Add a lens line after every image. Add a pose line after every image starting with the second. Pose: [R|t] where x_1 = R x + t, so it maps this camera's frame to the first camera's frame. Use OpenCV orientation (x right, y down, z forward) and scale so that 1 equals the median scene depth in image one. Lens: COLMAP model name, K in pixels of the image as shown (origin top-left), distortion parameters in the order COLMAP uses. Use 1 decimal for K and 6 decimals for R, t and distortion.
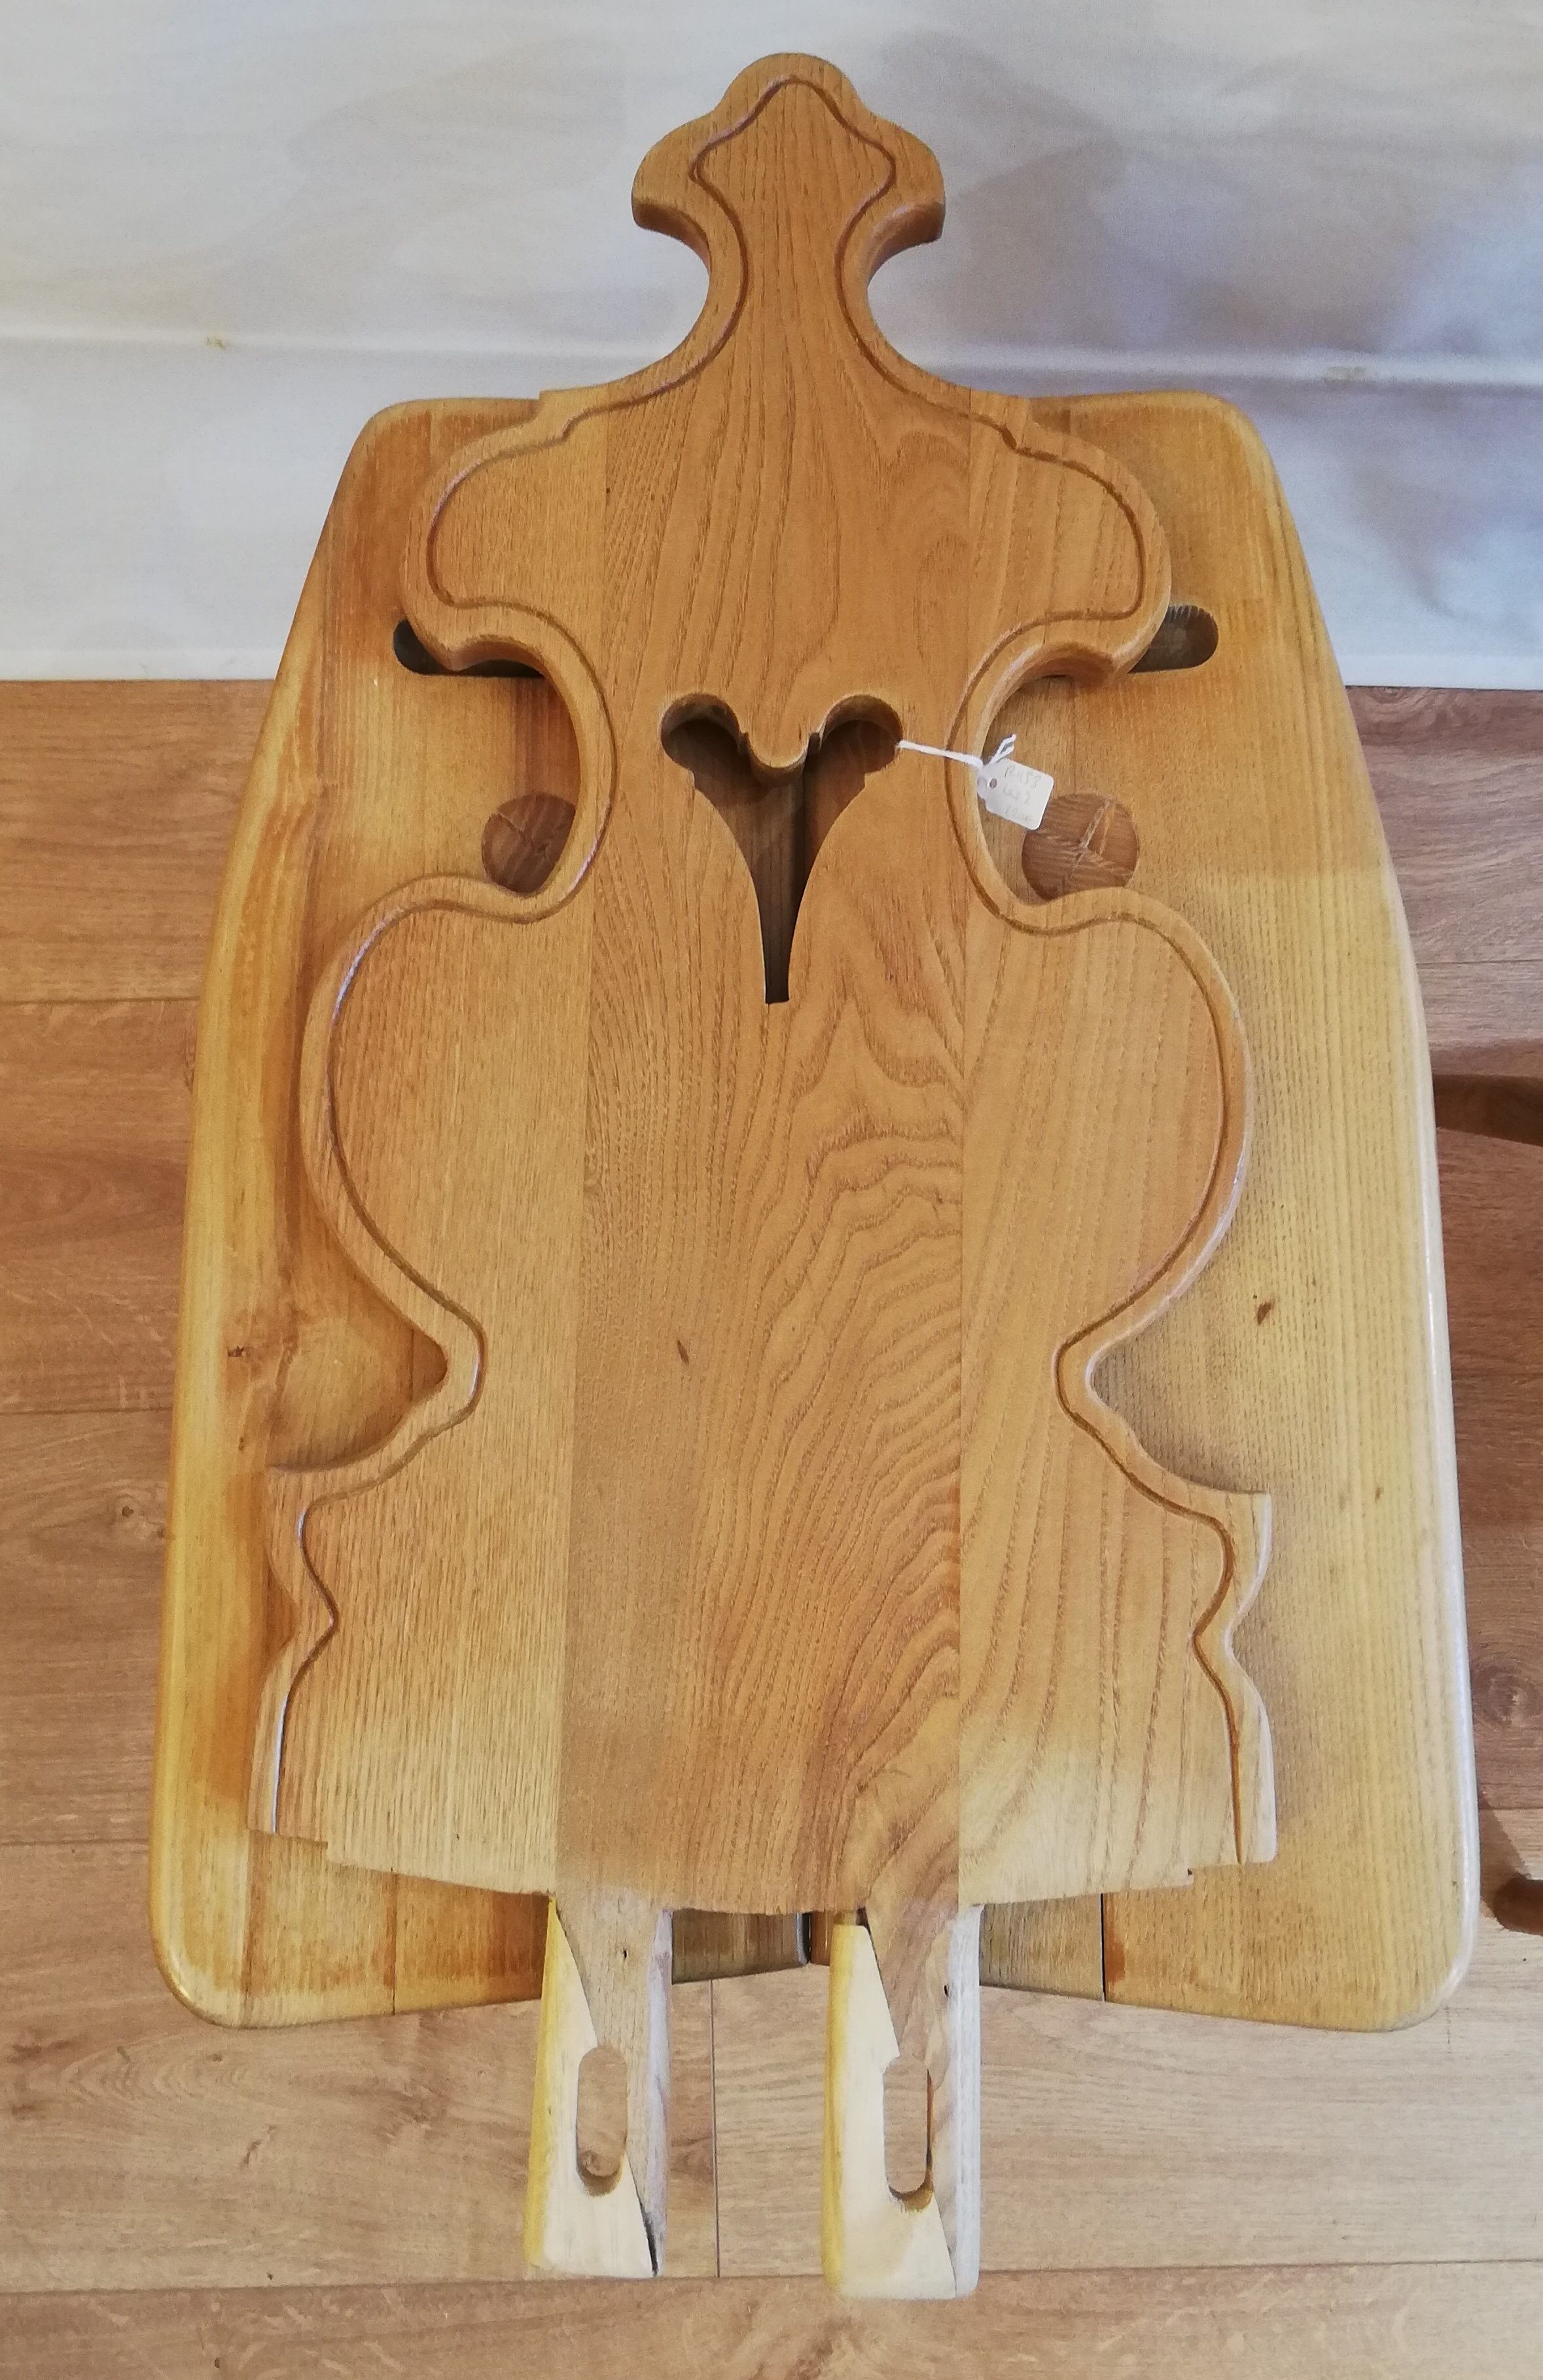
lens RADIAL K [[1993.8, 0, 771.5], [0, 1993.8, 1190.0], [0, 0, 1]] dist [0.114297, -0.211960]
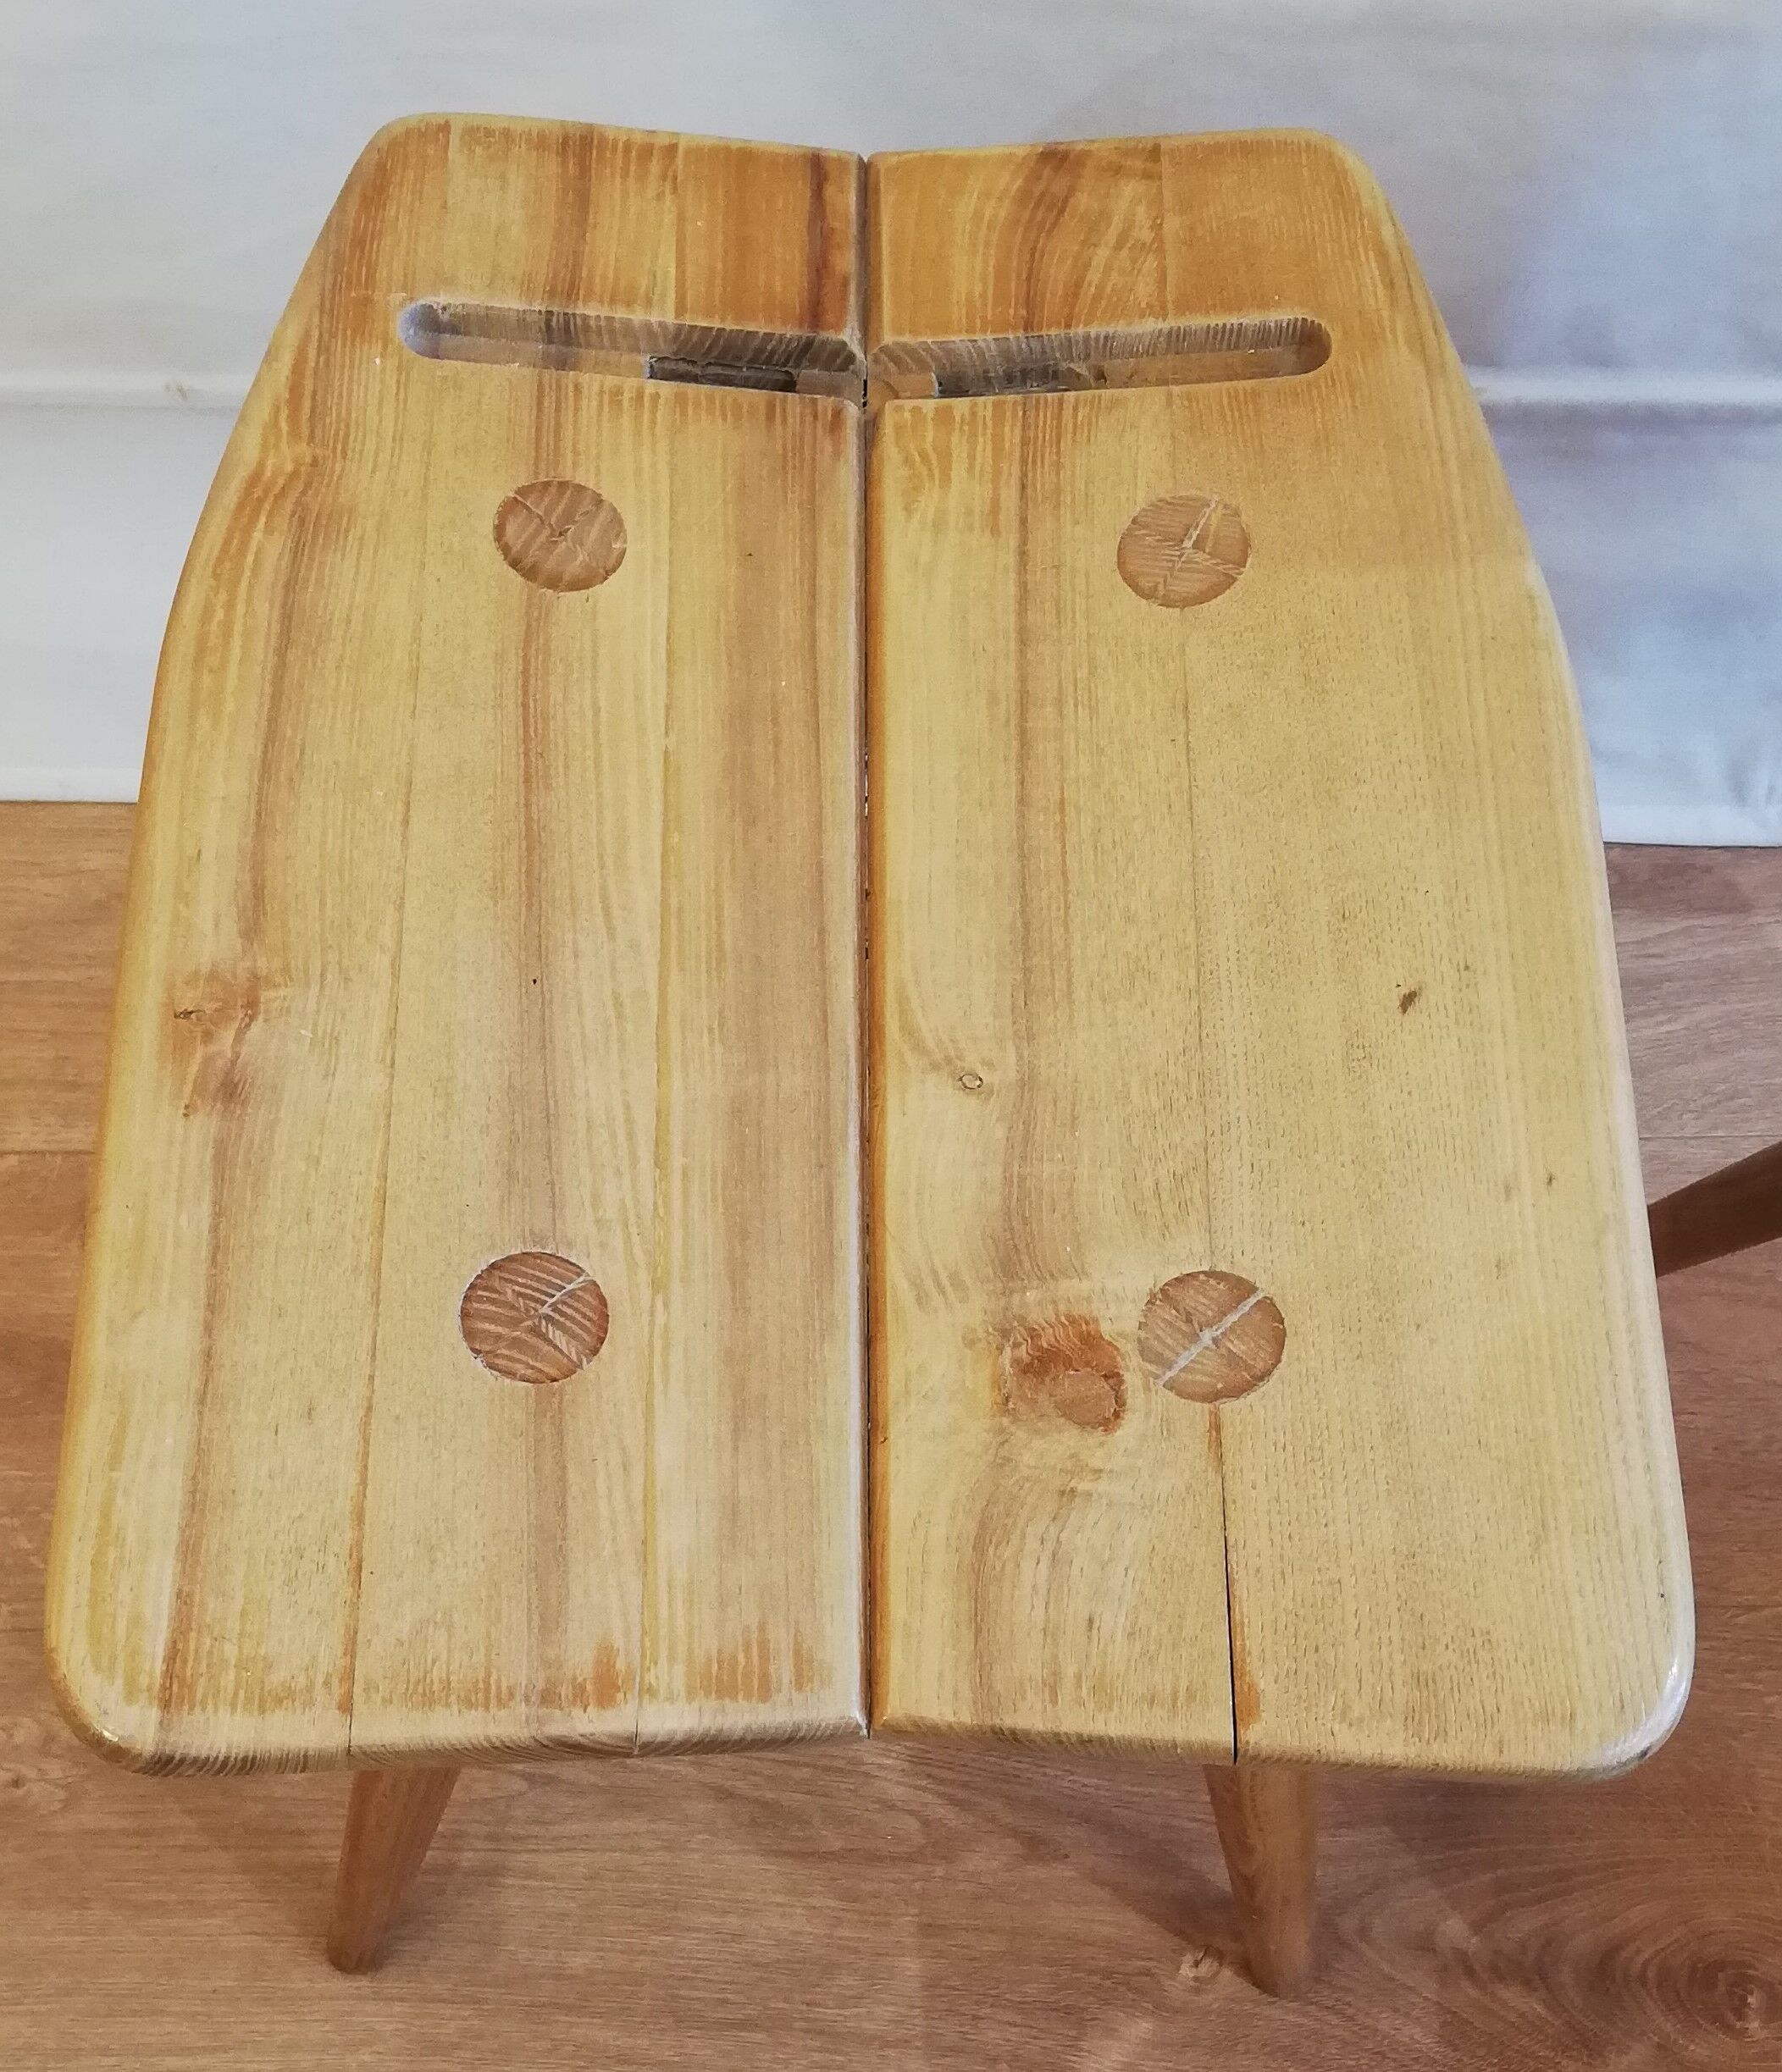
lens RADIAL K [[2444.1, 0, 891.0], [0, 2444.1, 1036.0], [0, 0, 1]] dist [0.128552, -0.413298]
pose [[0.999349, 0.010264, 0.034584, -0.007999], [-0.003788, 0.983223, -0.182370, 0.232987], [-0.035876, 0.182120, 0.982622, -0.008008]]
